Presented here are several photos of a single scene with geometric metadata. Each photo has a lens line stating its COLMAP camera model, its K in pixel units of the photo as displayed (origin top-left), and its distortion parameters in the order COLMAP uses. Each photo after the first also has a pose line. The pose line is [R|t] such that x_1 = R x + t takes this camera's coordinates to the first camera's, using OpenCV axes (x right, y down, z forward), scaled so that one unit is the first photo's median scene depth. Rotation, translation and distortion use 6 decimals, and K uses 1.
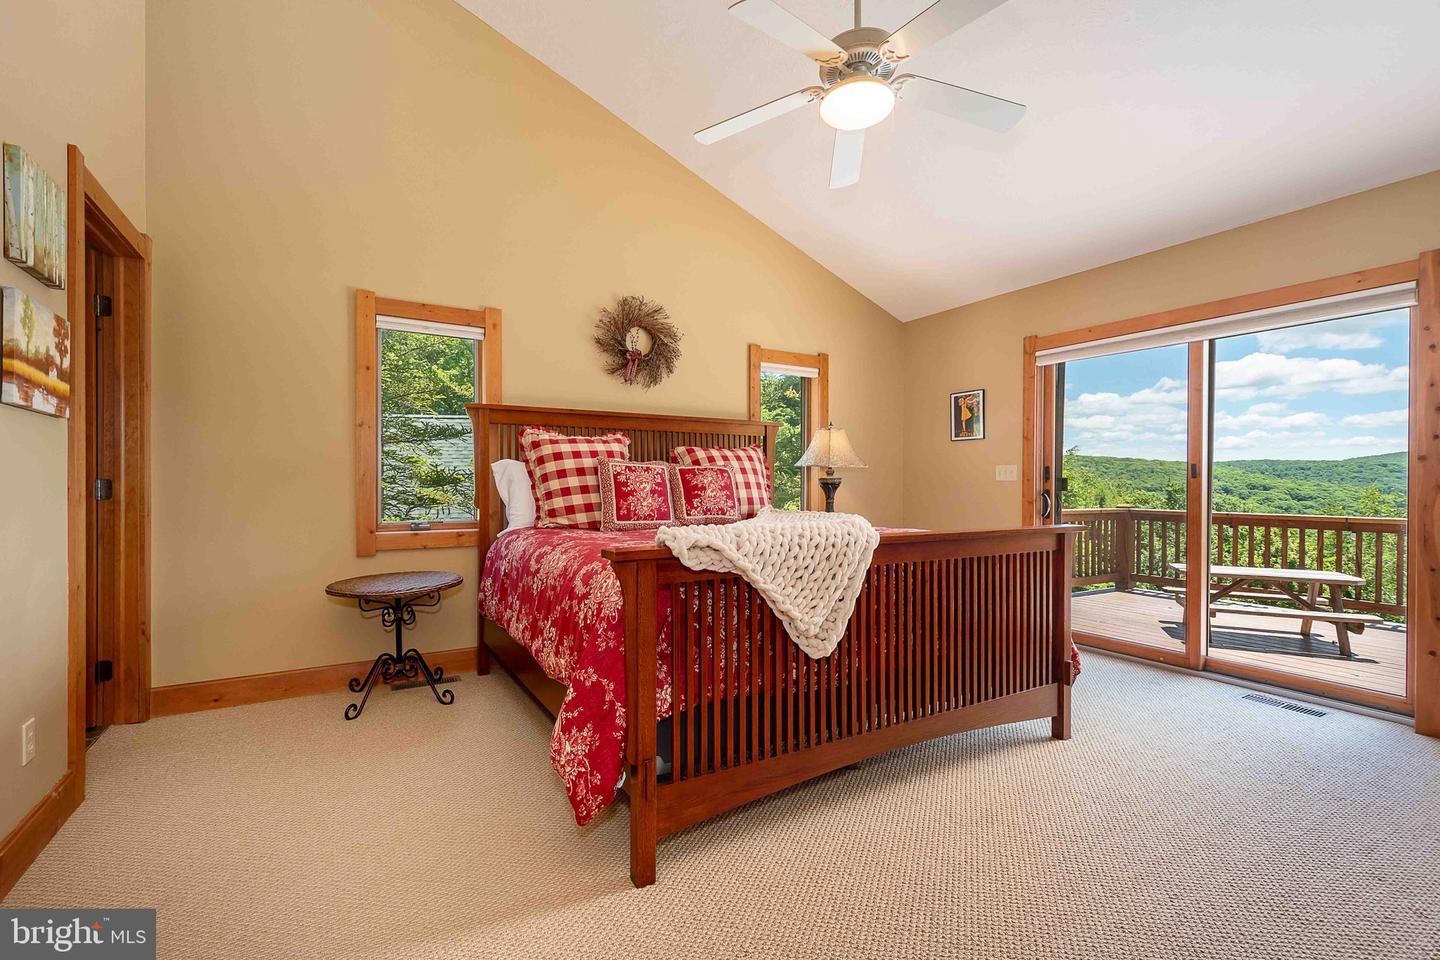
lens RADIAL K [[627.0, 0, 705.3], [0, 627.0, 489.0], [0, 0, 1]] dist [0.019499, -0.005867]
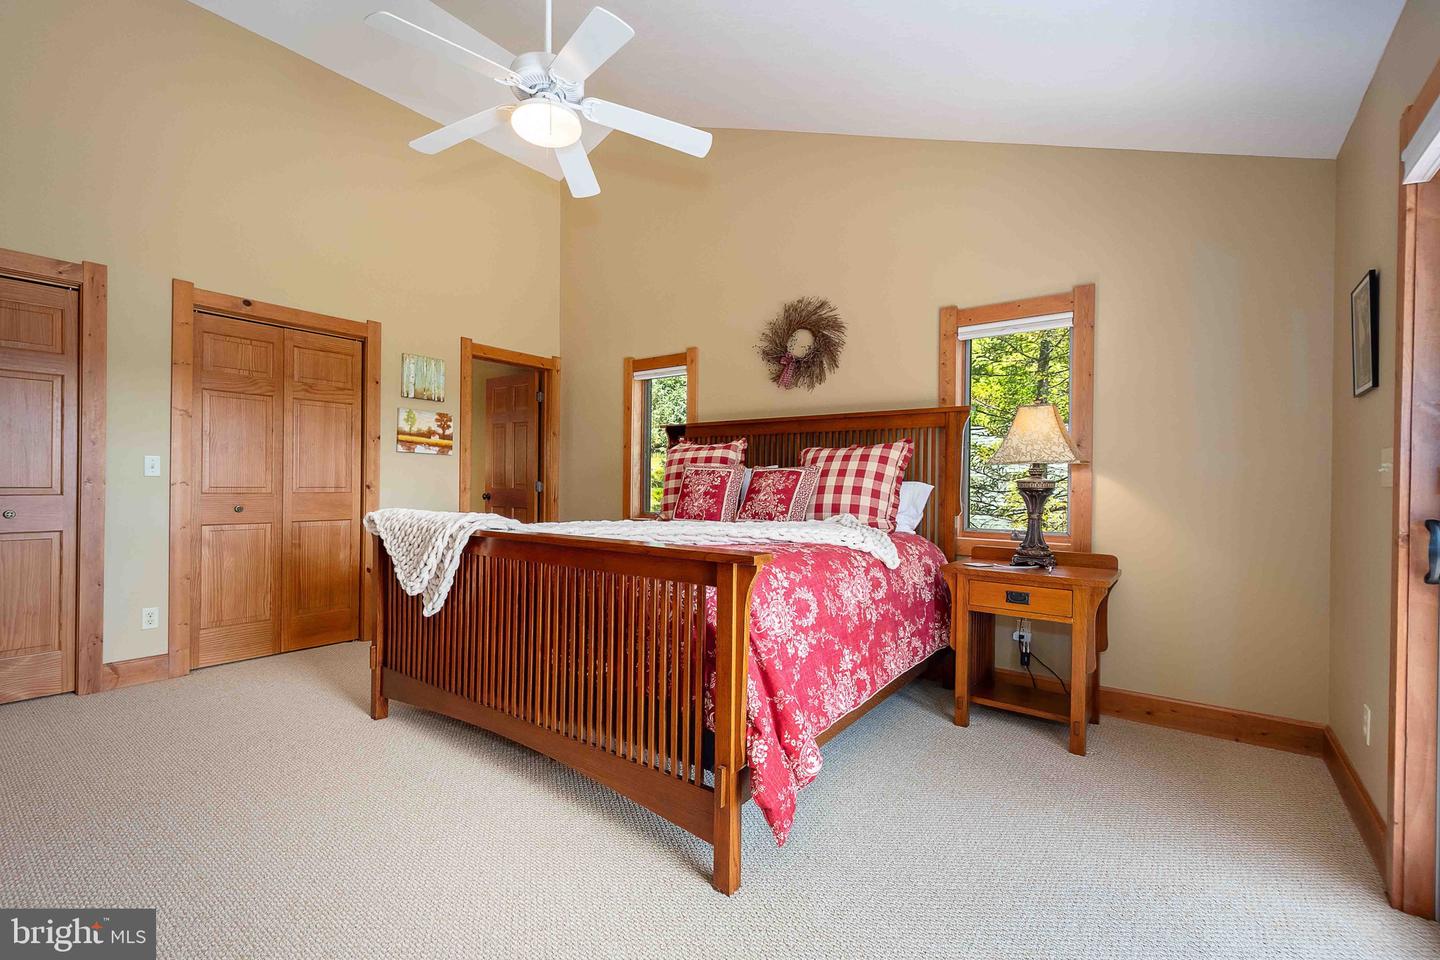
lens RADIAL K [[627.0, 0, 705.3], [0, 627.0, 489.0], [0, 0, 1]] dist [0.019499, -0.005867]
pose [[0.377411, 0.010598, -0.925985, 0.776625], [-0.021037, 0.999775, 0.002868, -0.005355], [0.925807, 0.018397, 0.377549, 0.503835]]
